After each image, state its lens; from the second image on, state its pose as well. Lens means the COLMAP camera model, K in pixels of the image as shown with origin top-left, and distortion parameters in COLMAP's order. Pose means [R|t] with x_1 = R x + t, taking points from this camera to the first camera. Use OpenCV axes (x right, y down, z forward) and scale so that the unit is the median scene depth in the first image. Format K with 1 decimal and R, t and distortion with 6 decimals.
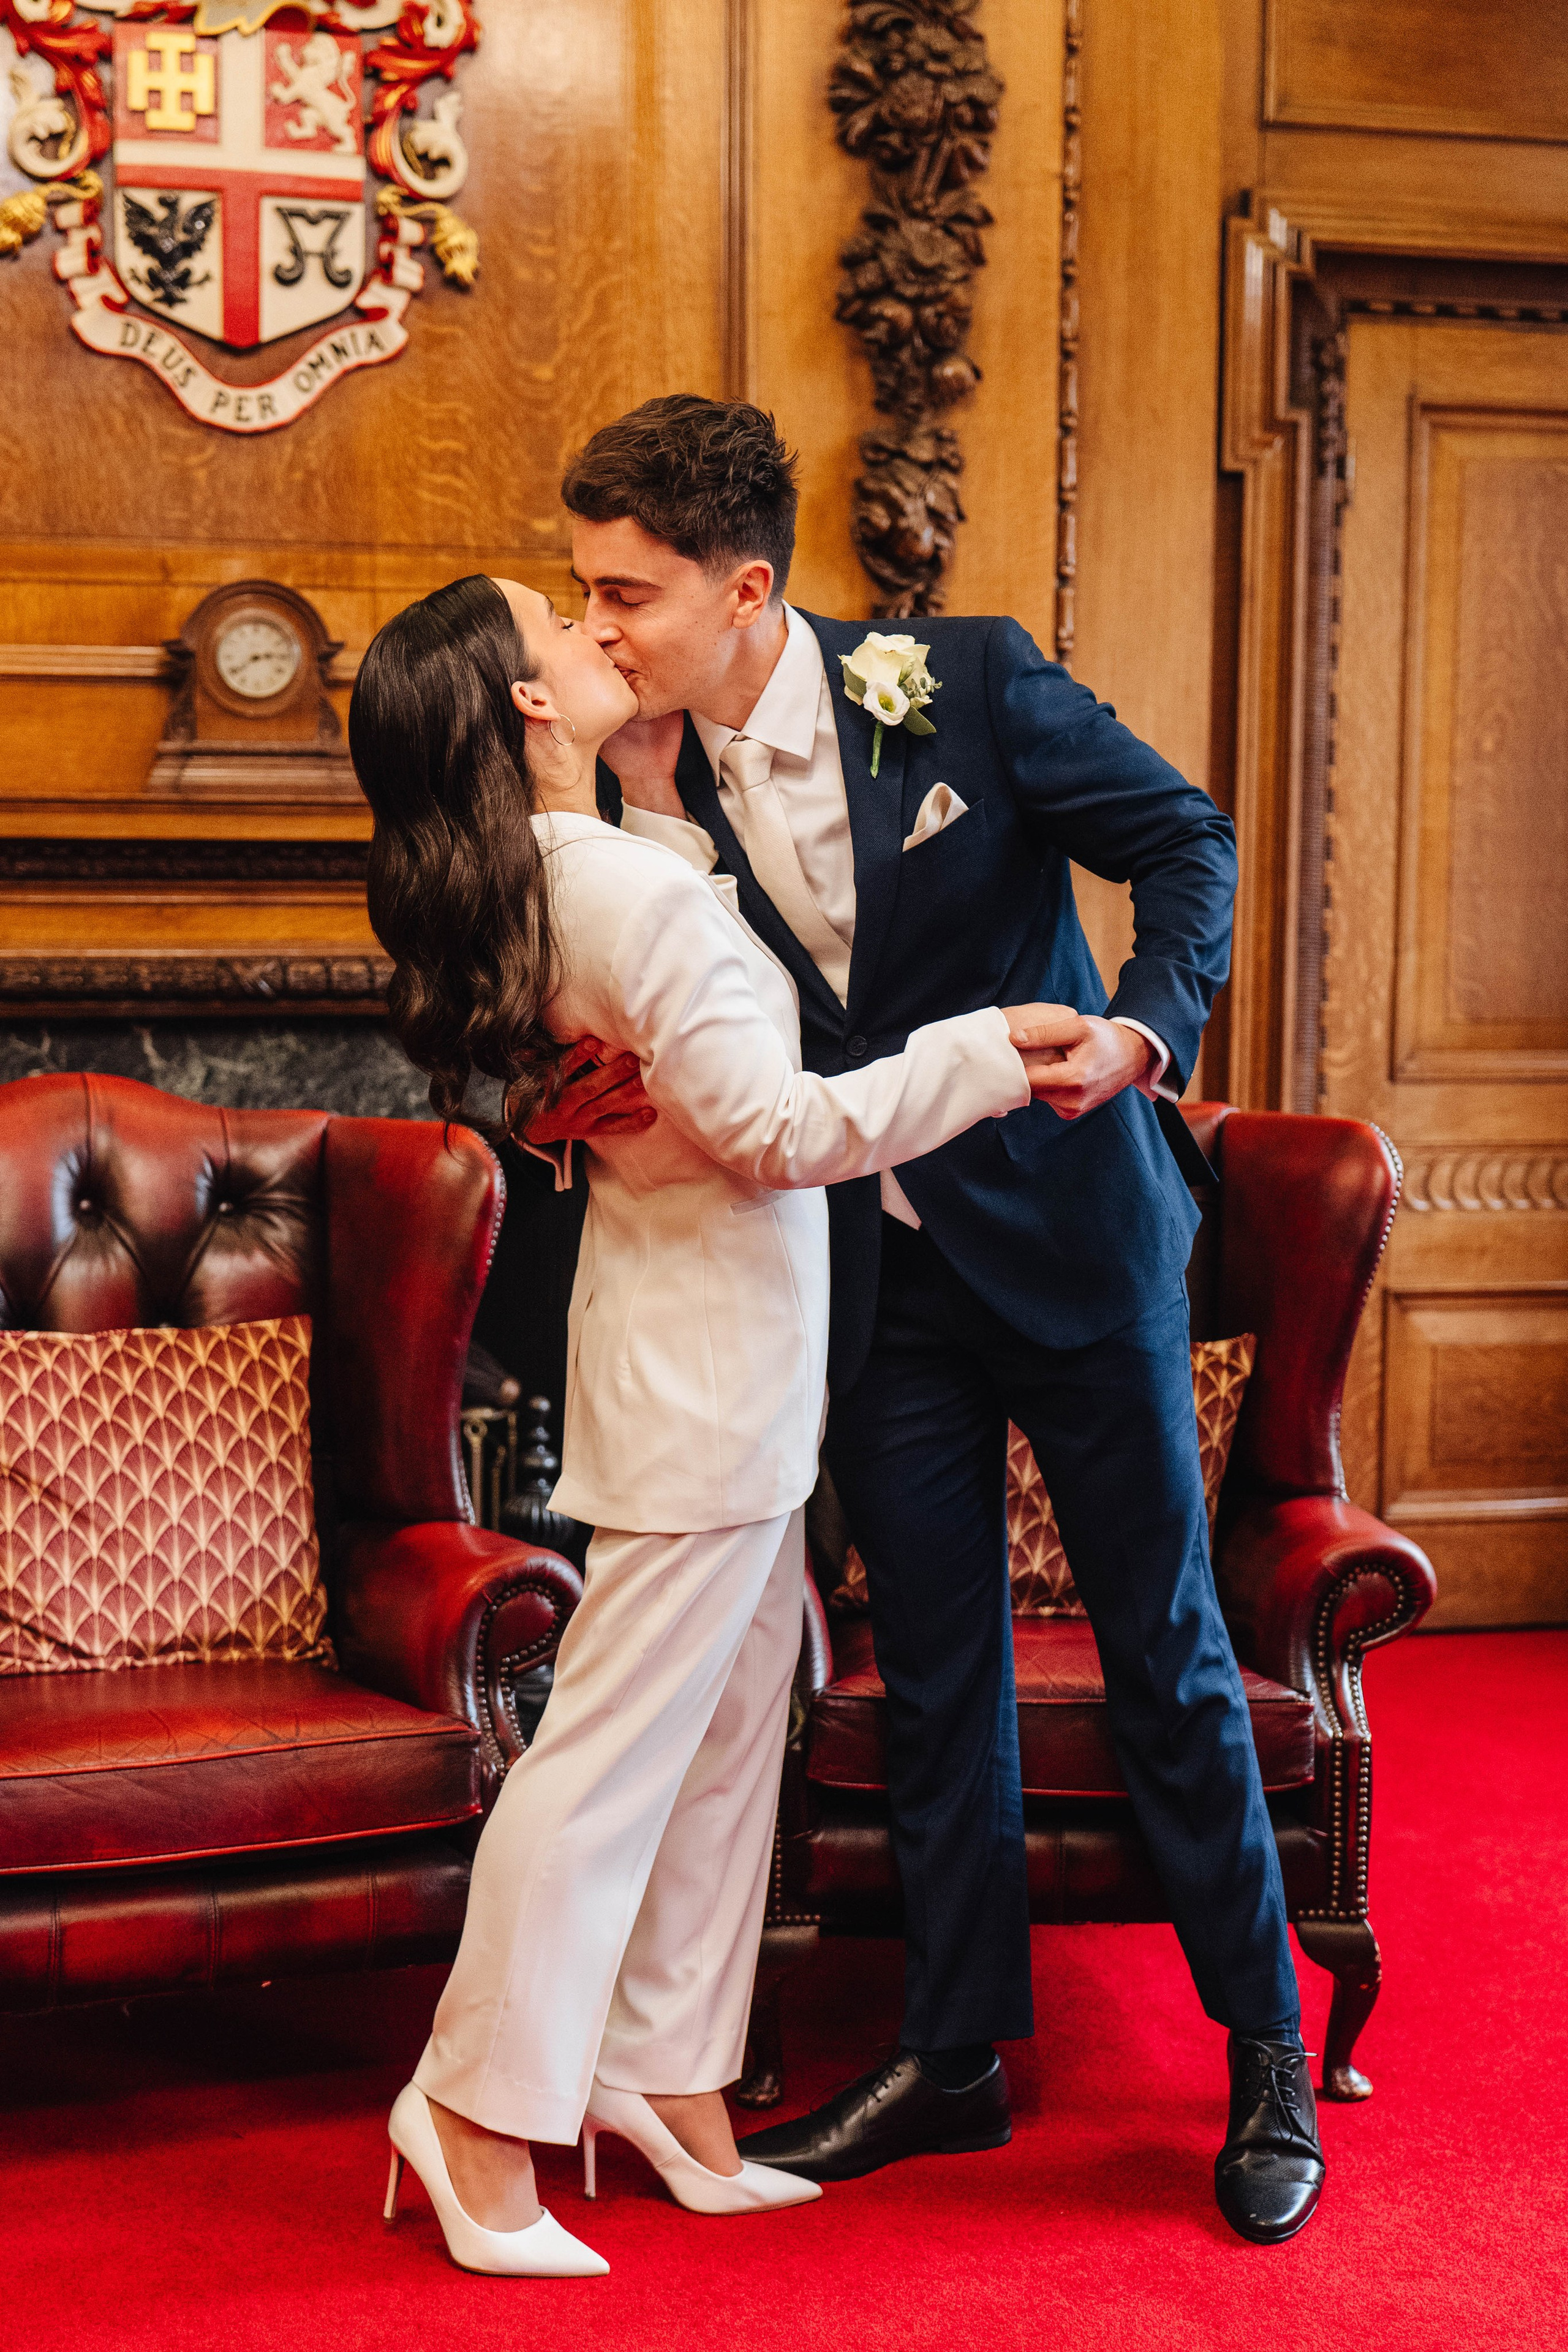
lens RADIAL K [[3380.2, 0, 779.8], [0, 3380.2, 1219.1], [0, 0, 1]] dist [-0.018451, 0.065887]
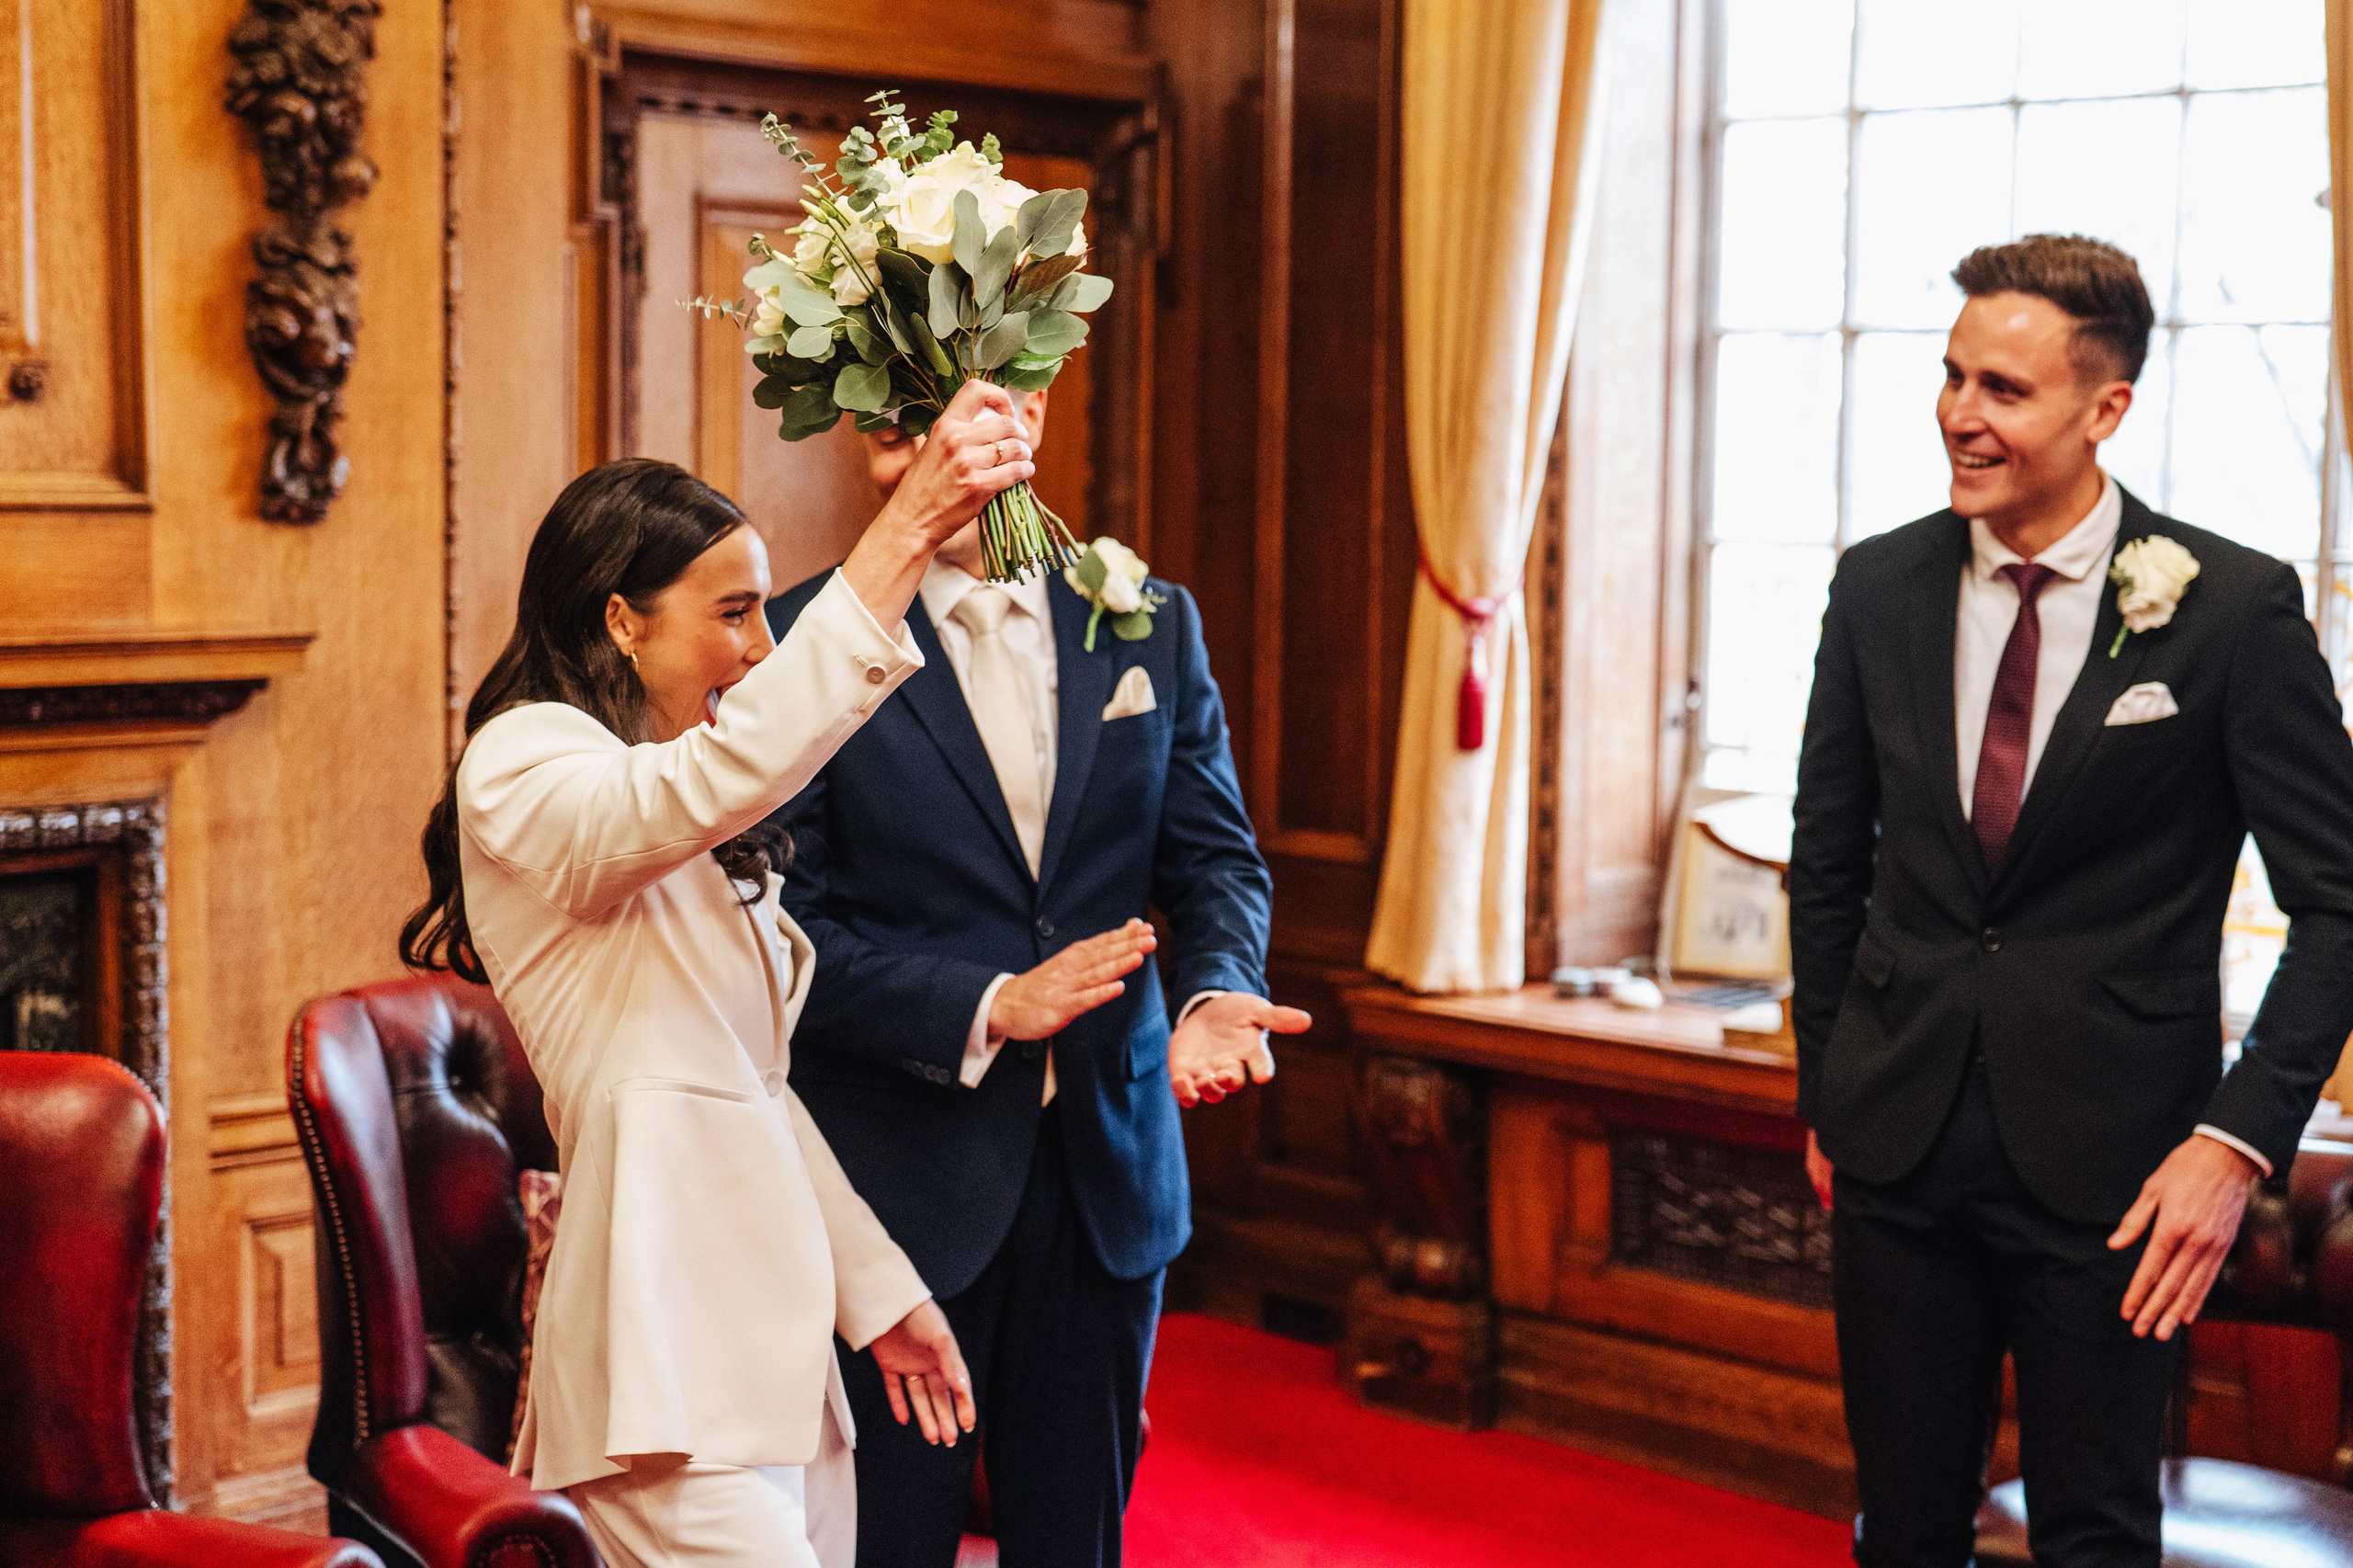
lens RADIAL K [[3370.1, 0, 1173.4], [0, 3370.1, 781.3], [0, 0, 1]] dist [-0.013501, 0.103767]
pose [[0.854625, -0.043864, 0.517390, -0.250275], [0.052386, 0.998625, -0.001868, -0.067241], [-0.516597, 0.028701, 0.855748, 0.079770]]
